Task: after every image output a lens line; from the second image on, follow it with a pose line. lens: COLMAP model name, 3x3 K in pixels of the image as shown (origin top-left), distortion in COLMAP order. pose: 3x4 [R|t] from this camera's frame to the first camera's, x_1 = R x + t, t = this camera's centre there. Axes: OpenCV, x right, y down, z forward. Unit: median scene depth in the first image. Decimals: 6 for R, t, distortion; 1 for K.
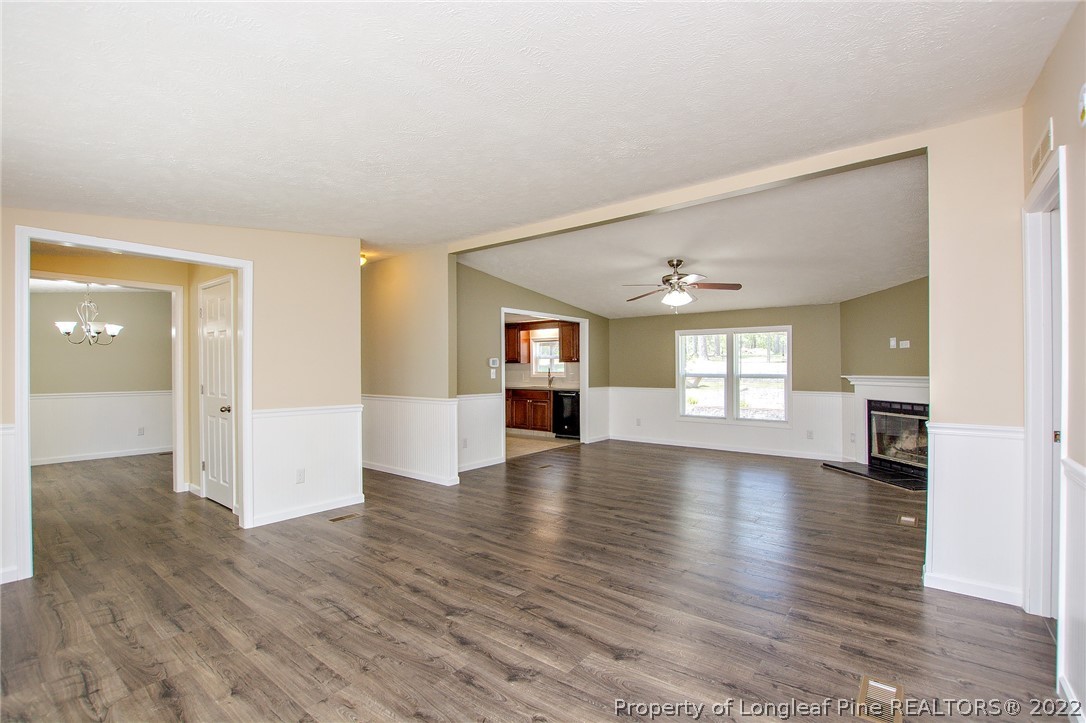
lens RADIAL K [[489.7, 0, 543.1], [0, 489.7, 370.3], [0, 0, 1]] dist [-0.035384, 0.006267]
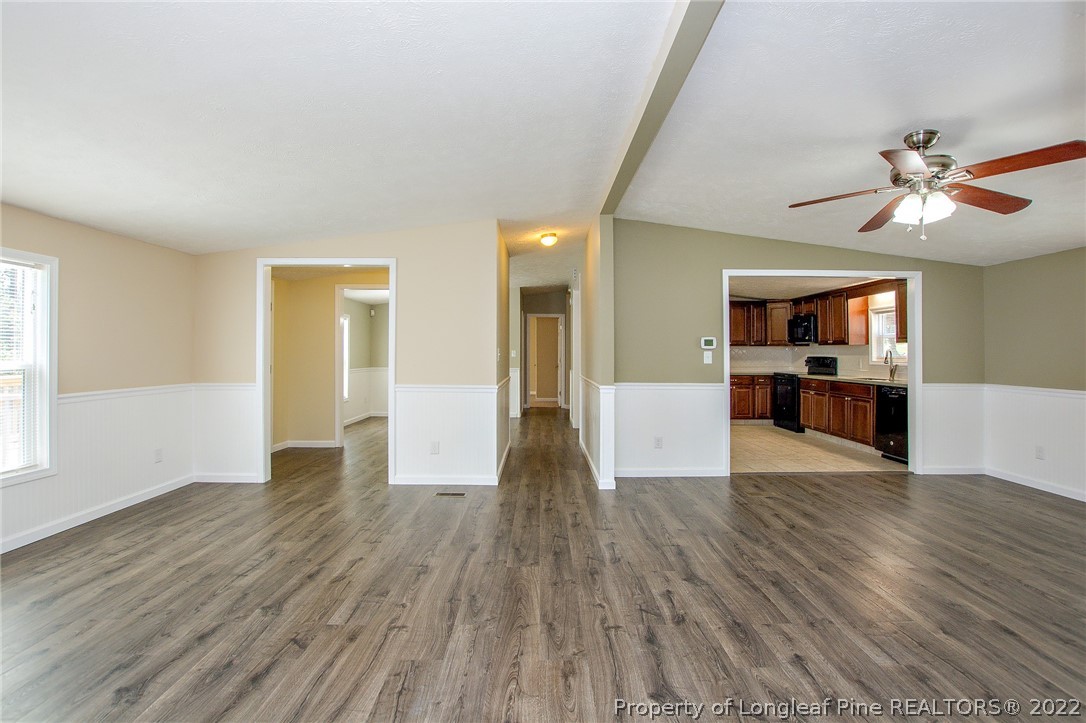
lens RADIAL K [[489.7, 0, 550.4], [0, 489.7, 370.7], [0, 0, 1]] dist [-0.035384, 0.006267]
pose [[0.627377, 0.030872, -0.778104, 0.447536], [-0.006067, 0.999377, 0.034760, 0.001522], [0.778692, -0.017087, 0.627173, 0.436790]]
